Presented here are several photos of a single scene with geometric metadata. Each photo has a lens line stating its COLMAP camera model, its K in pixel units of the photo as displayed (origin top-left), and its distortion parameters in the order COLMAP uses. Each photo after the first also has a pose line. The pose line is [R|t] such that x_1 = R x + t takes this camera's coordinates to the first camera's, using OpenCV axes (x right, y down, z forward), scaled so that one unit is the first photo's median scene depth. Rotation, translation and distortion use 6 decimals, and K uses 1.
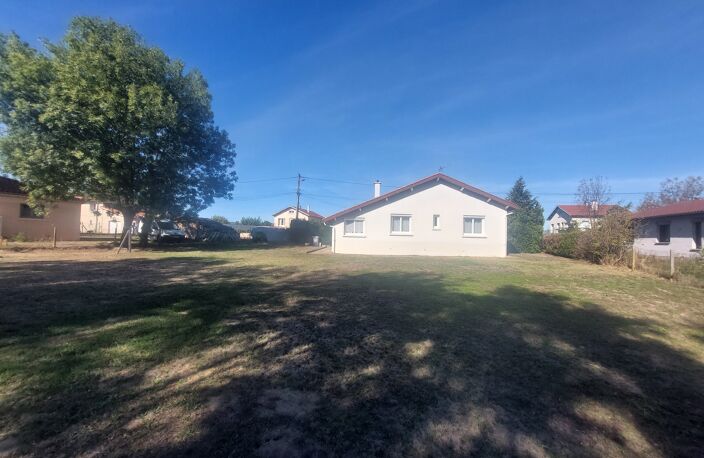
lens RADIAL K [[281.5, 0, 352.0], [0, 281.5, 229.0], [0, 0, 1]] dist [-0.002045, -0.000354]
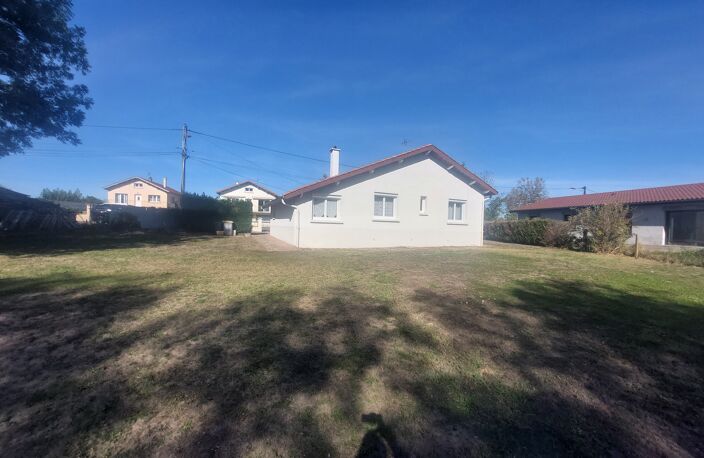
lens RADIAL K [[281.5, 0, 352.0], [0, 281.5, 229.0], [0, 0, 1]] dist [-0.002045, -0.000354]
pose [[0.876389, -0.005305, 0.481574, -0.267607], [-0.021626, 0.998497, 0.050356, 0.007177], [-0.481118, -0.054546, 0.874957, 0.371872]]
